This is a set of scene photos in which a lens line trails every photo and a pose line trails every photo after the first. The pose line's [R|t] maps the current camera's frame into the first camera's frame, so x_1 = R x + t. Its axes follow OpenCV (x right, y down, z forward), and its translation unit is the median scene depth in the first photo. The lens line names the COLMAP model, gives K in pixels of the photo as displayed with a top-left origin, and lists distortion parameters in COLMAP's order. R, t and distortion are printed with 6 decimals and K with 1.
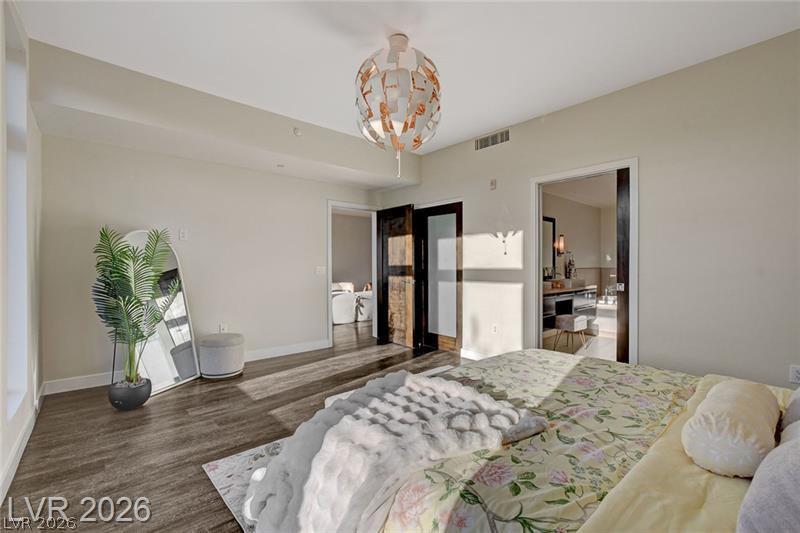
lens RADIAL K [[345.6, 0, 398.3], [0, 345.6, 268.3], [0, 0, 1]] dist [-0.003134, 0.000254]
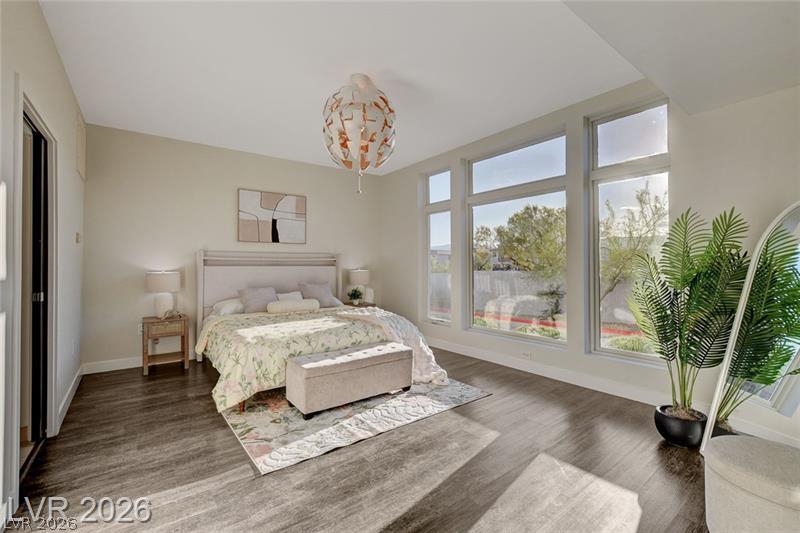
lens RADIAL K [[345.6, 0, 398.9], [0, 345.6, 267.0], [0, 0, 1]] dist [-0.003134, 0.000254]
pose [[-0.996940, 0.004832, 0.078016, -0.144771], [0.004373, 0.999972, -0.006049, -0.000698], [-0.078043, -0.005689, -0.996934, 1.436415]]
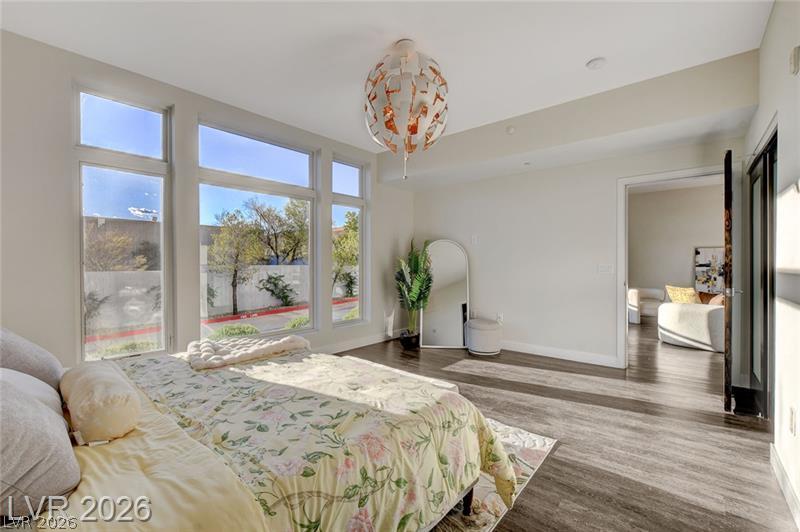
lens RADIAL K [[345.6, 0, 399.4], [0, 345.6, 267.8], [0, 0, 1]] dist [-0.003134, 0.000254]
pose [[0.135274, 0.006022, -0.990790, 0.681588], [-0.001086, 0.999982, 0.005929, 0.000476], [0.990808, 0.000274, 0.135278, 0.557605]]
